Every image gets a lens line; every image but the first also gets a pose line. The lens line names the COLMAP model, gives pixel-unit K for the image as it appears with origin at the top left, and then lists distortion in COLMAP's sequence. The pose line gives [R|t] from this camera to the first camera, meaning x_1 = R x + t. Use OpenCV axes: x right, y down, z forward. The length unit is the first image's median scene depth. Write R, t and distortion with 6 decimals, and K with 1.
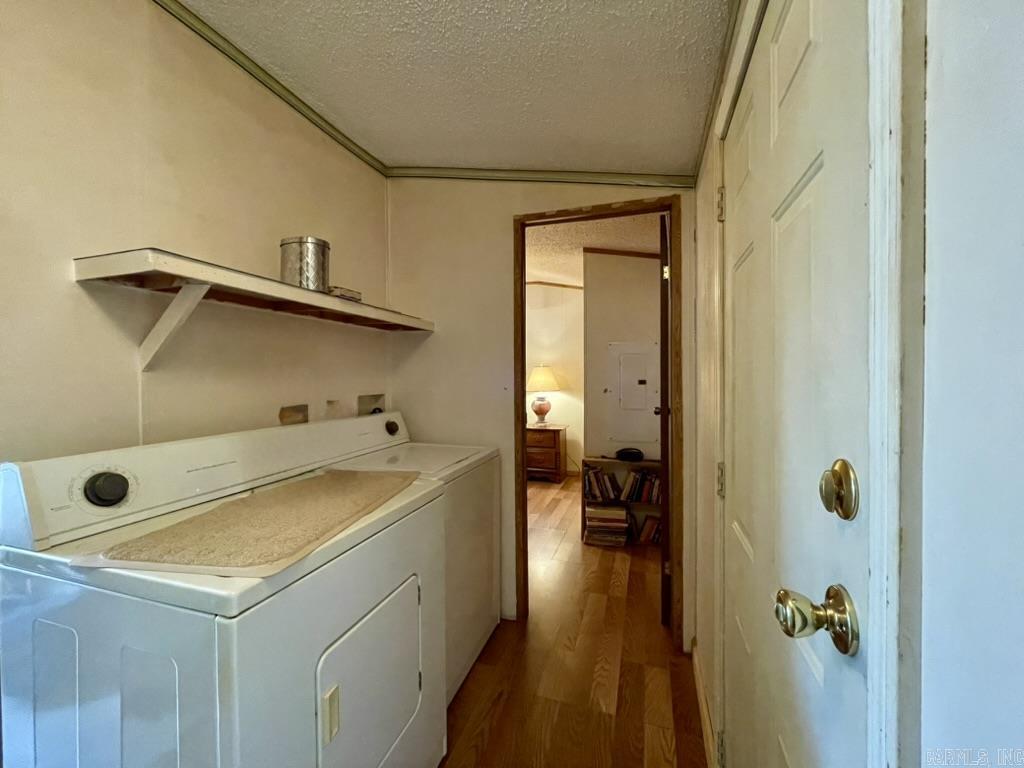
lens RADIAL K [[418.1, 0, 511.3], [0, 418.1, 380.9], [0, 0, 1]] dist [-0.000279, 0.000096]
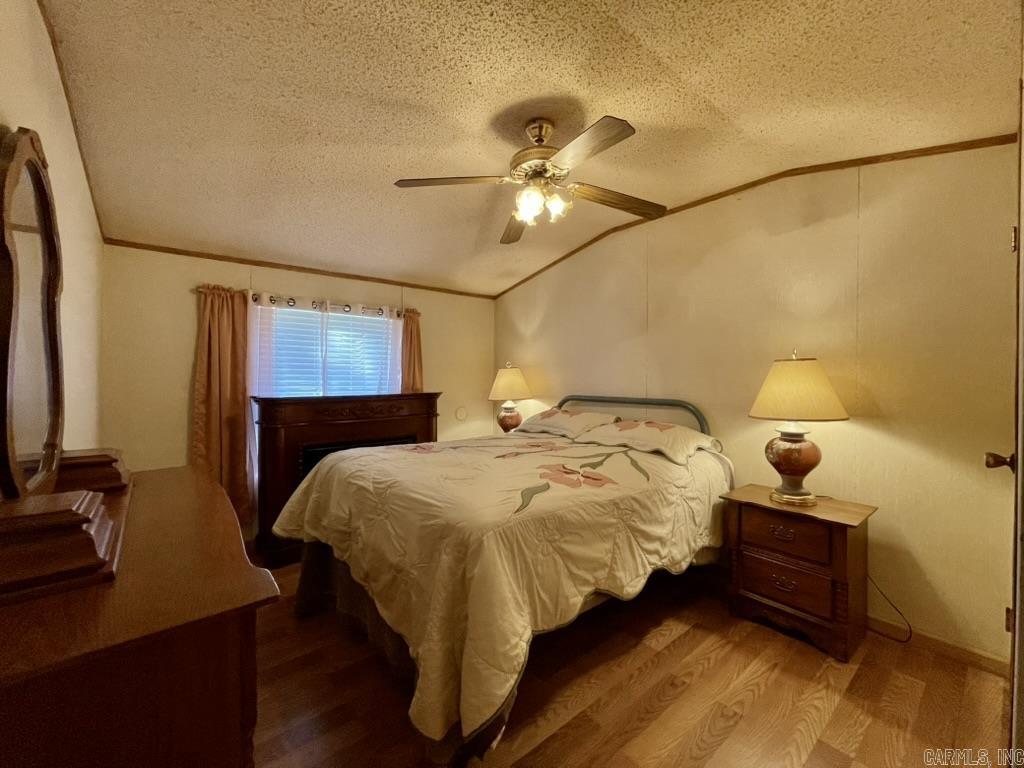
lens RADIAL K [[418.1, 0, 510.6], [0, 418.1, 382.5], [0, 0, 1]] dist [-0.000279, 0.000096]
pose [[0.846376, 0.015303, -0.532366, 0.055328], [-0.018849, 0.999822, -0.001227, -0.005226], [0.532252, 0.011073, 0.846513, 0.501009]]
